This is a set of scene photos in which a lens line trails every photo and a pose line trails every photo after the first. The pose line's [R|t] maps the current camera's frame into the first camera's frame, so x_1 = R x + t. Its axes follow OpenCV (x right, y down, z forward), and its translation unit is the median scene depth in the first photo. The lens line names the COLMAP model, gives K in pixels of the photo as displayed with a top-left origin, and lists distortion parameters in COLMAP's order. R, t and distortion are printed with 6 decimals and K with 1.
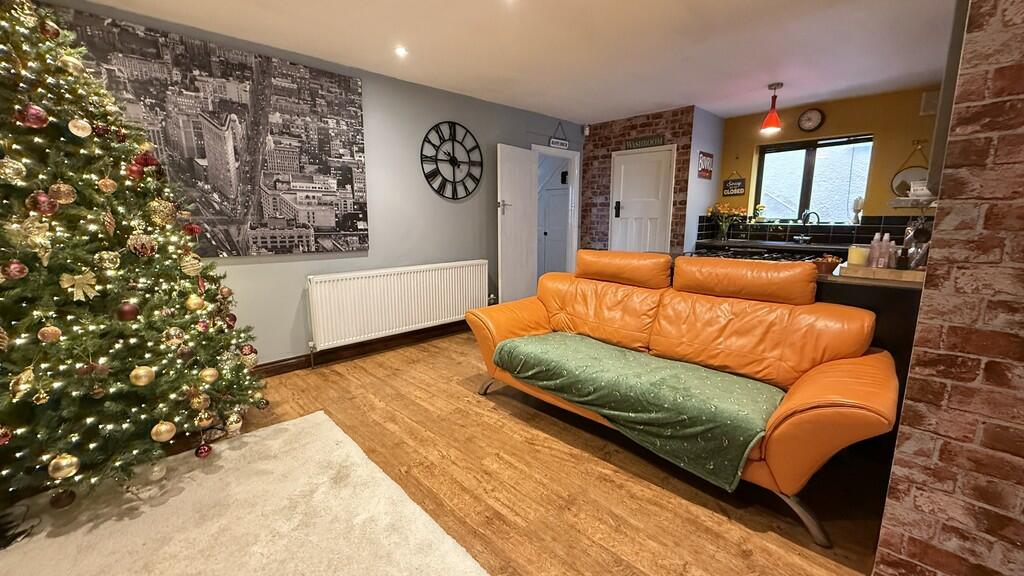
lens RADIAL K [[405.1, 0, 511.5], [0, 405.1, 286.0], [0, 0, 1]] dist [0.000613, 0.000009]
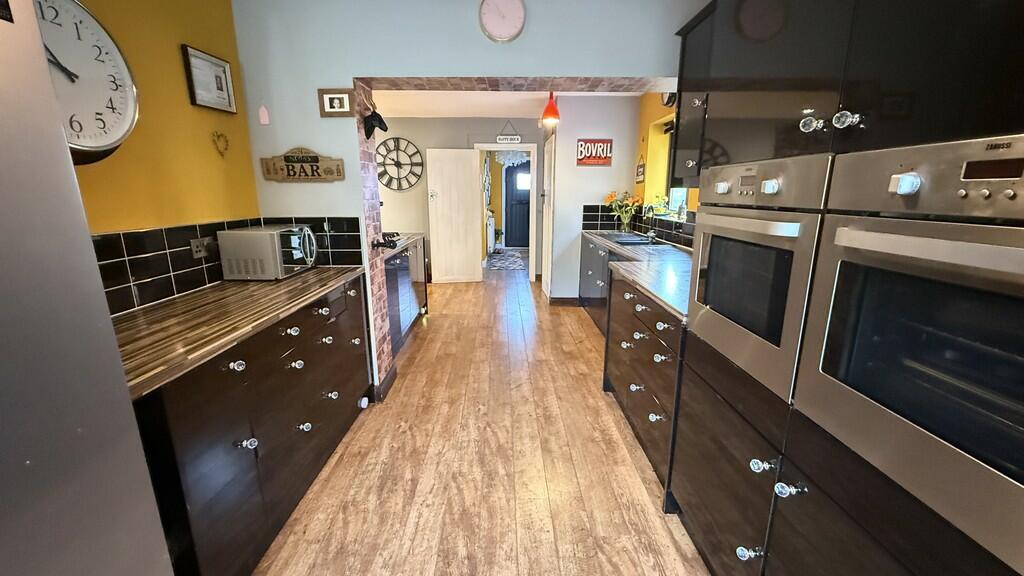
lens RADIAL K [[405.1, 0, 513.0], [0, 405.1, 286.1], [0, 0, 1]] dist [0.000613, 0.000009]
pose [[0.725542, 0.161087, -0.669058, 1.210600], [-0.123095, 0.986917, 0.104129, -0.074272], [0.677079, 0.006808, 0.735879, 0.198558]]
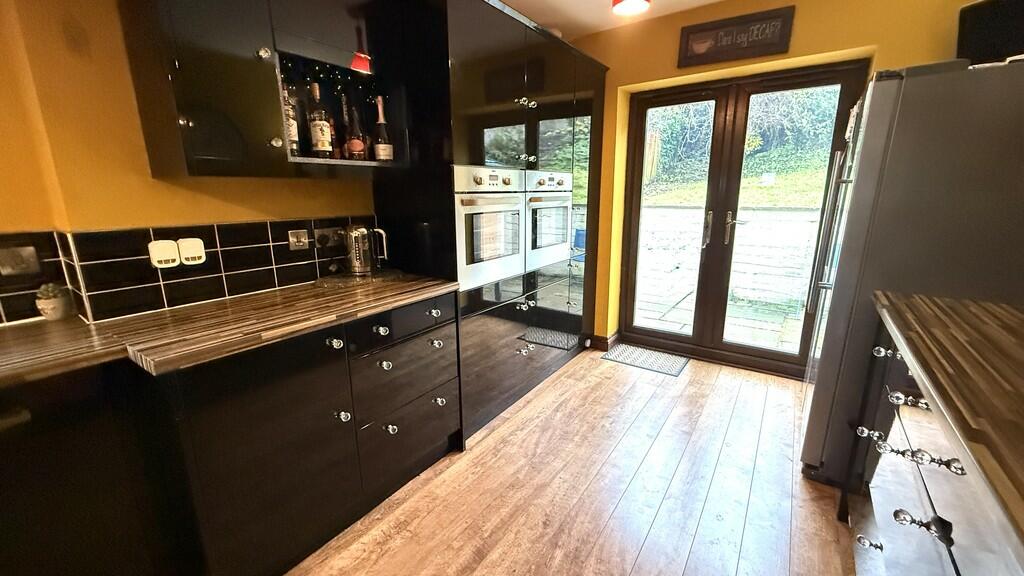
lens RADIAL K [[405.1, 0, 507.4], [0, 405.1, 289.2], [0, 0, 1]] dist [0.000613, 0.000009]
pose [[-0.166499, -0.230137, 0.958809, 0.593625], [0.177265, 0.949554, 0.258698, -0.135477], [-0.969977, 0.213036, -0.117304, 0.605370]]
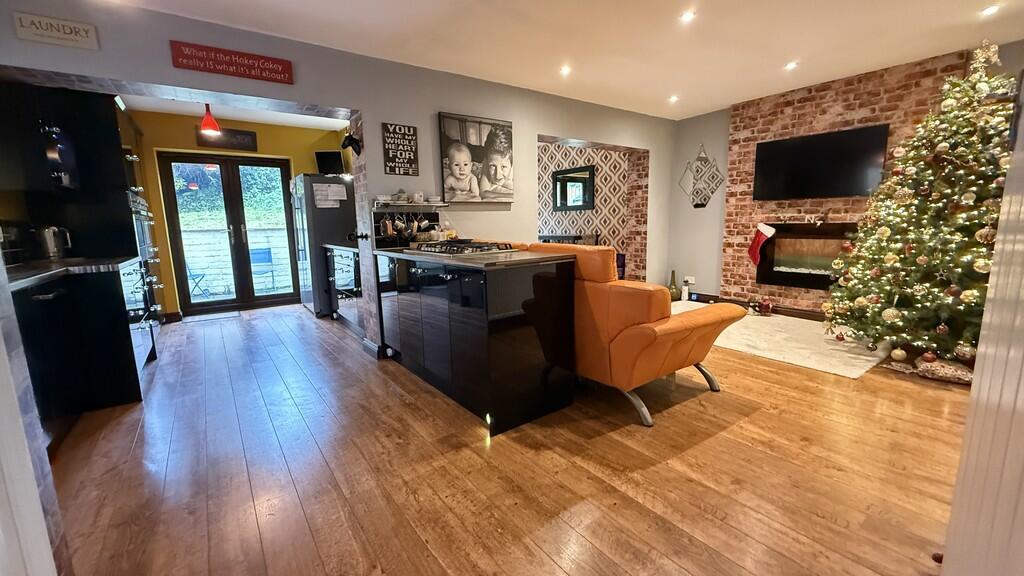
lens RADIAL K [[405.1, 0, 513.3], [0, 405.1, 285.9], [0, 0, 1]] dist [0.000613, 0.000009]
pose [[-0.991101, 0.005134, 0.133017, 0.188784], [0.048670, 0.944047, 0.326201, -0.207709], [-0.123899, 0.329772, -0.935895, 1.303880]]
